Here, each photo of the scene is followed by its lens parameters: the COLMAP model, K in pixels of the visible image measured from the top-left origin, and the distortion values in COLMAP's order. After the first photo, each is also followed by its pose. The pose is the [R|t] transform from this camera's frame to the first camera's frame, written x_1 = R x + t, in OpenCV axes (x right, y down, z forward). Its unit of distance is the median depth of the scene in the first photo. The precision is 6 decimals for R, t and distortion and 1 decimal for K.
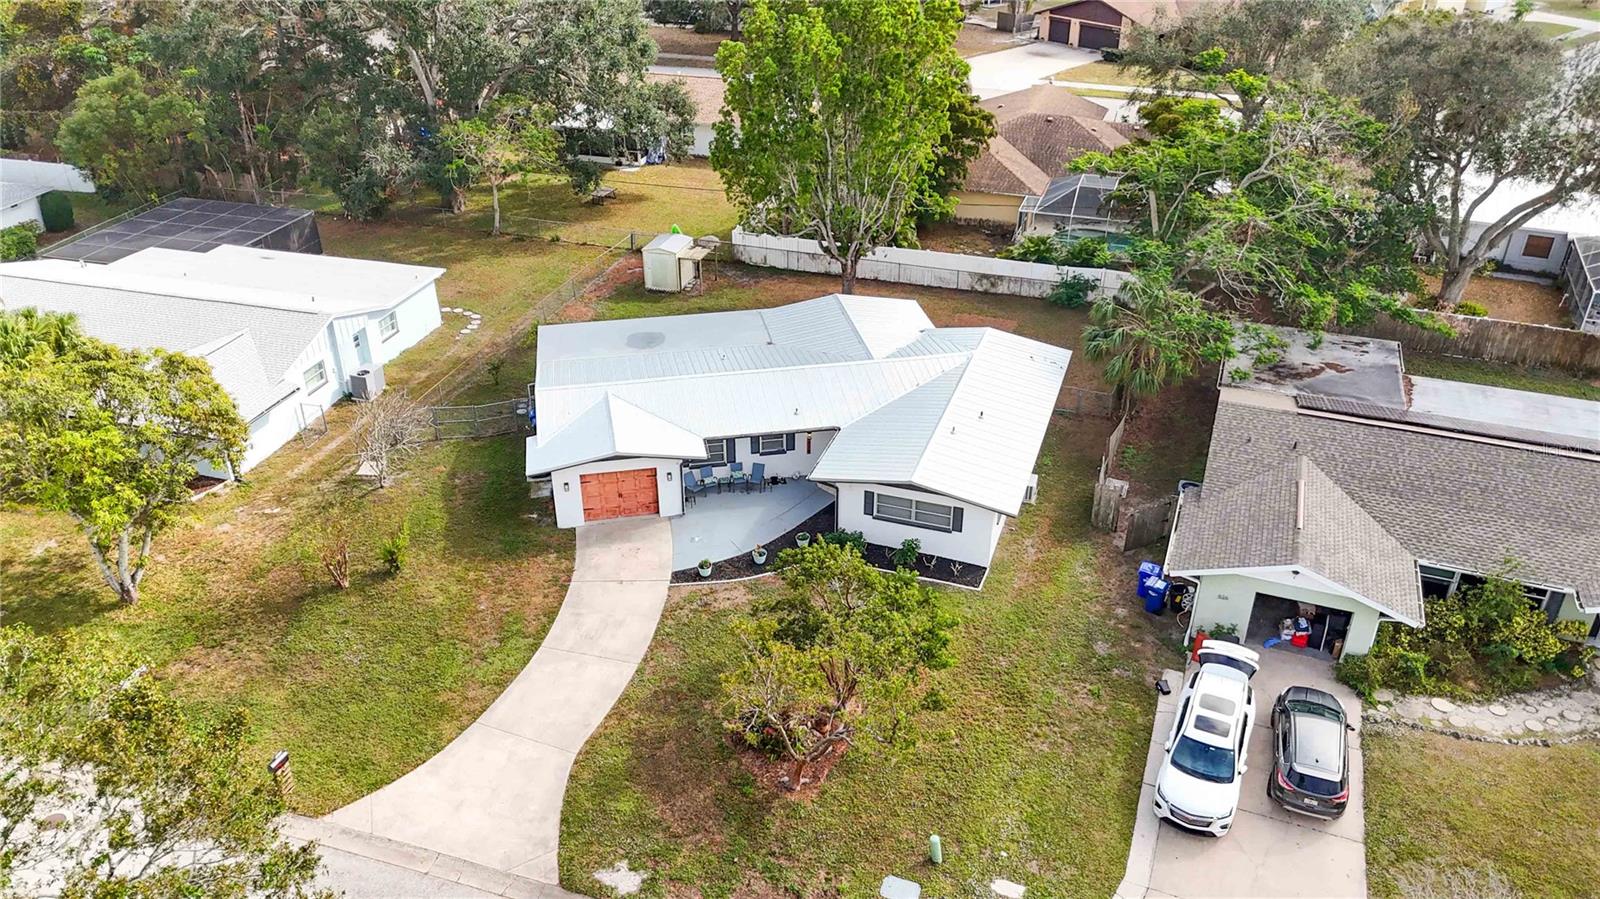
lens RADIAL K [[1177.9, 0, 803.6], [0, 1177.9, 456.5], [0, 0, 1]] dist [0.075965, -0.077335]
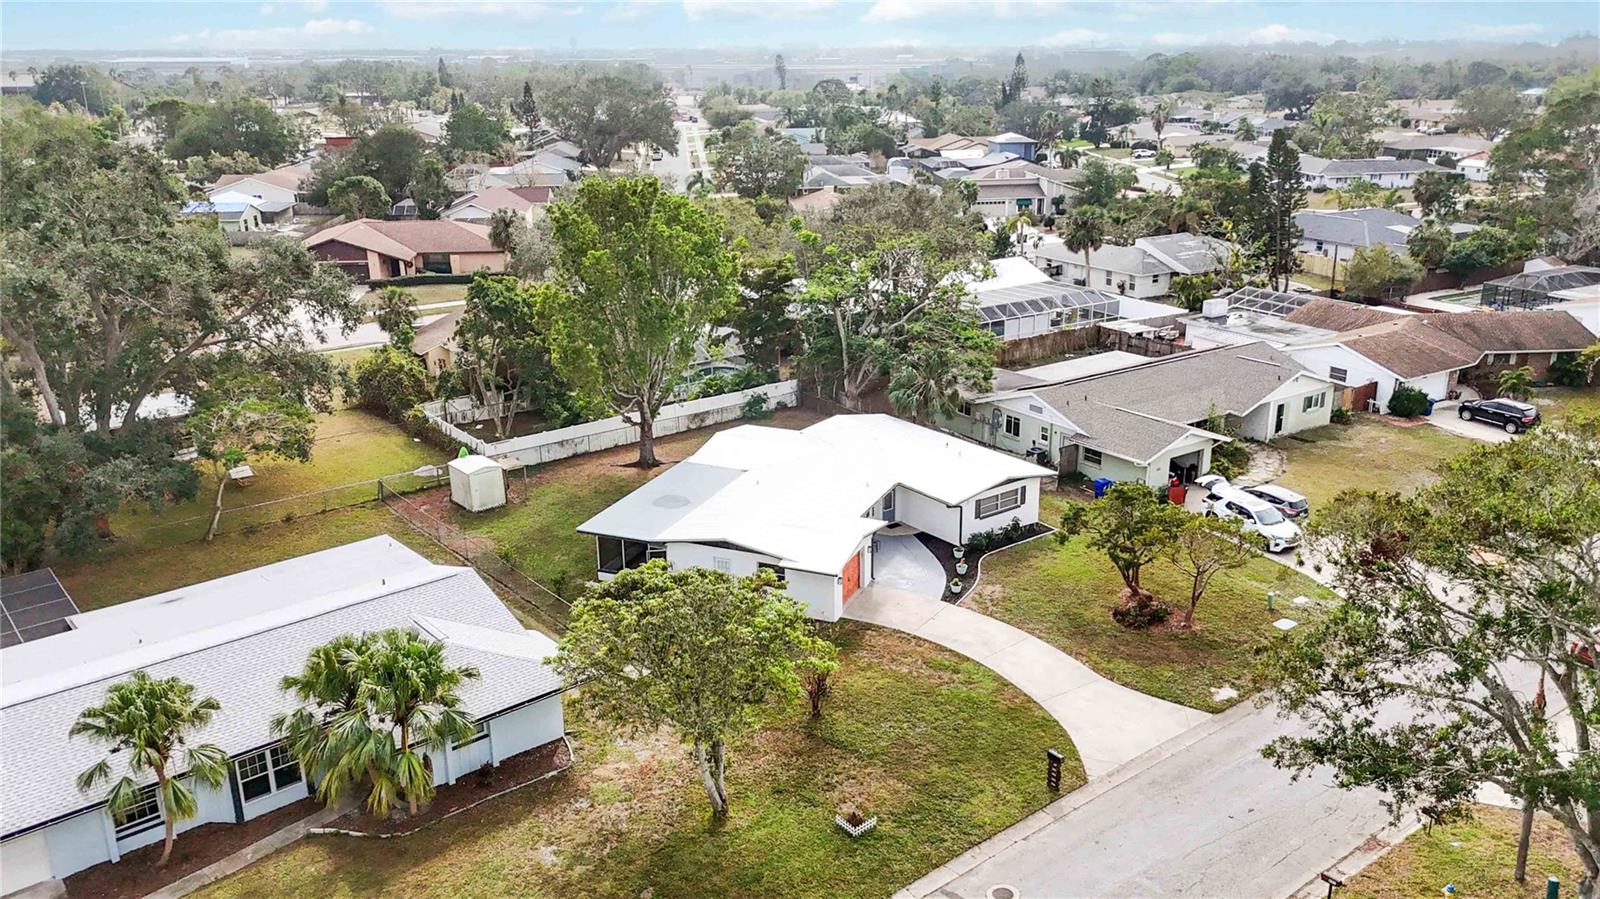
lens RADIAL K [[1220.8, 0, 800.0], [0, 1220.8, 449.5], [0, 0, 1]] dist [0.163053, -0.490990]
pose [[0.565718, -0.265651, 0.780636, -1.110298], [0.422267, 0.906468, 0.002460, -0.110200], [-0.708275, 0.328245, 0.624981, 0.203235]]
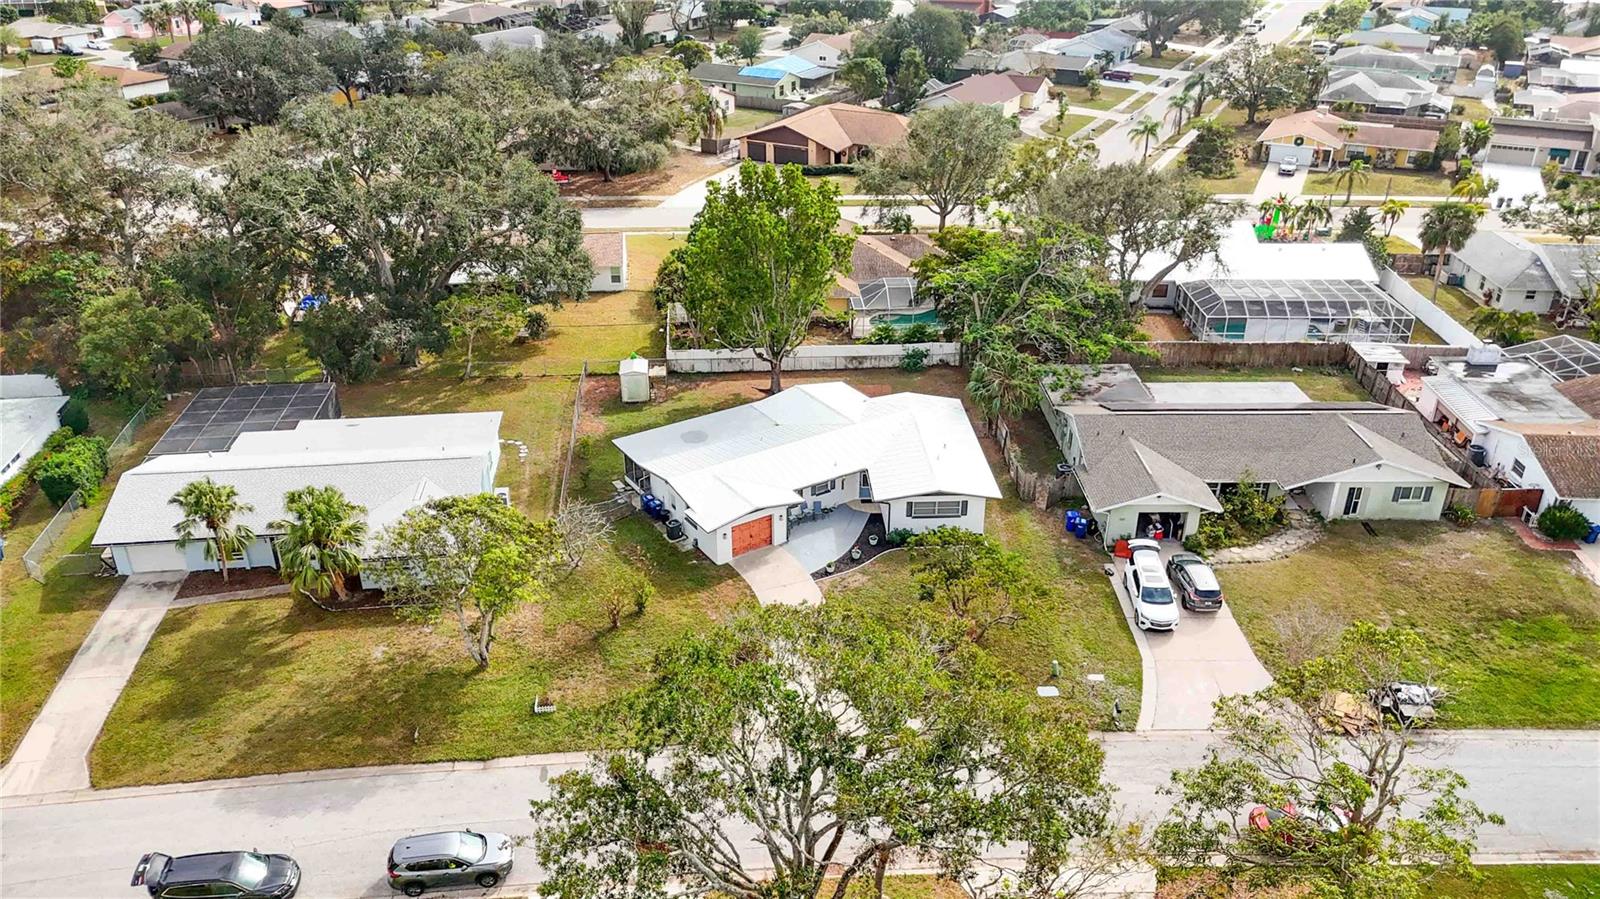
lens RADIAL K [[1177.9, 0, 803.6], [0, 1177.9, 456.5], [0, 0, 1]] dist [0.075965, -0.077335]
pose [[0.926640, -0.169993, 0.335322, -0.579258], [0.185563, 0.982522, -0.014697, -0.033463], [-0.326963, 0.075842, 0.941989, -0.467584]]
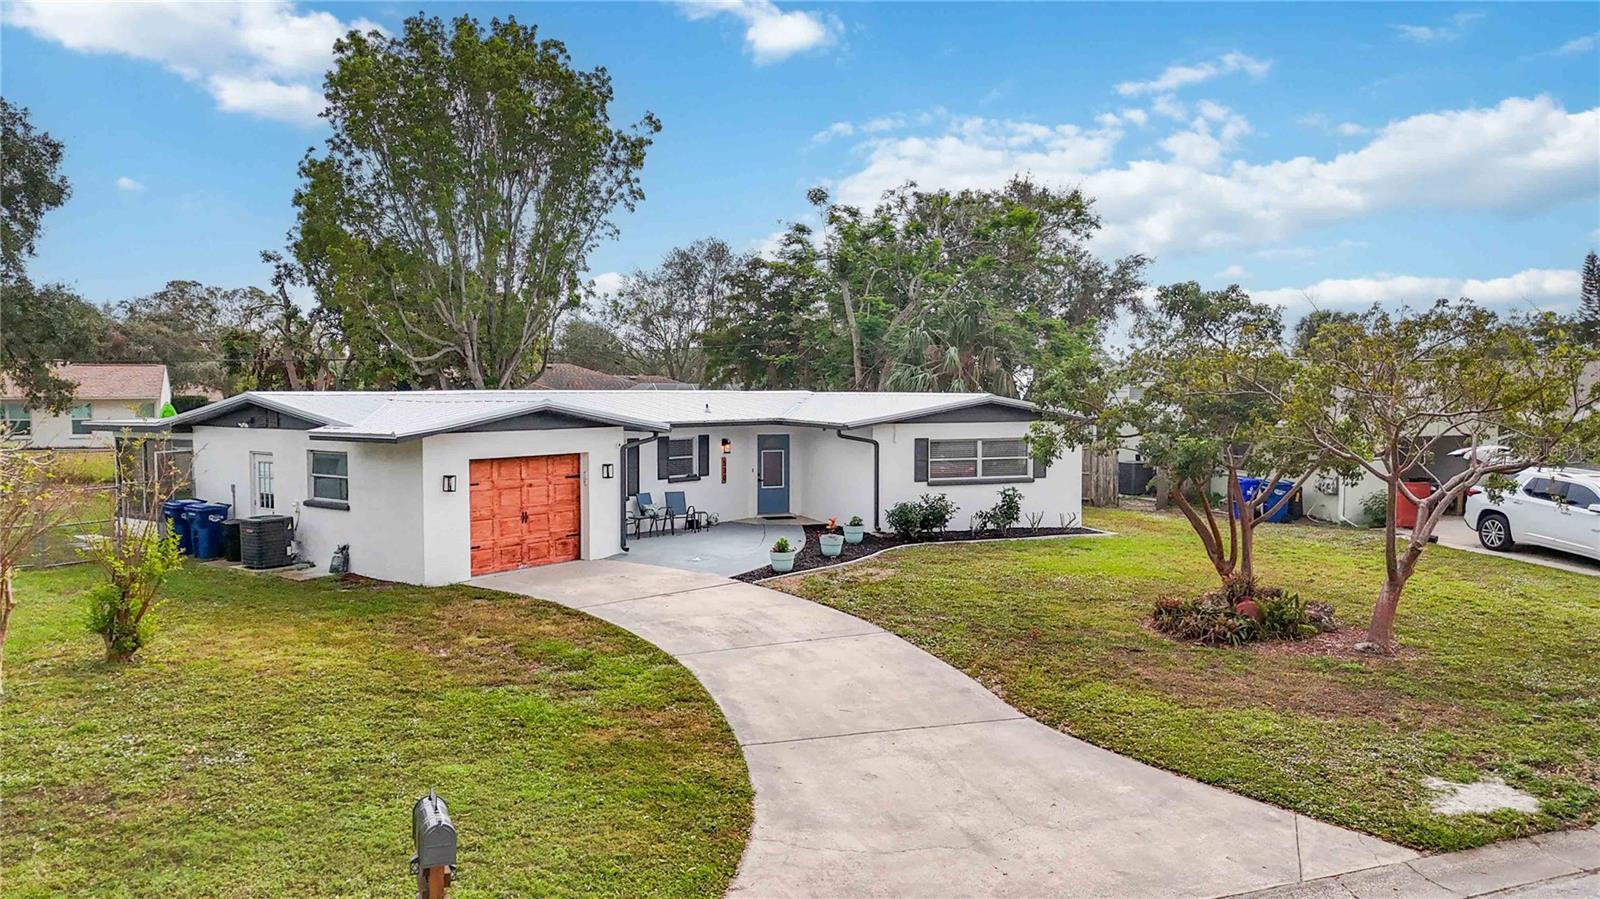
lens RADIAL K [[1177.9, 0, 803.6], [0, 1177.9, 456.5], [0, 0, 1]] dist [0.075965, -0.077335]
pose [[0.753198, -0.037096, 0.656748, -0.395300], [0.327519, 0.887000, -0.325517, 0.214198], [-0.570460, 0.460276, 0.680236, 0.557677]]
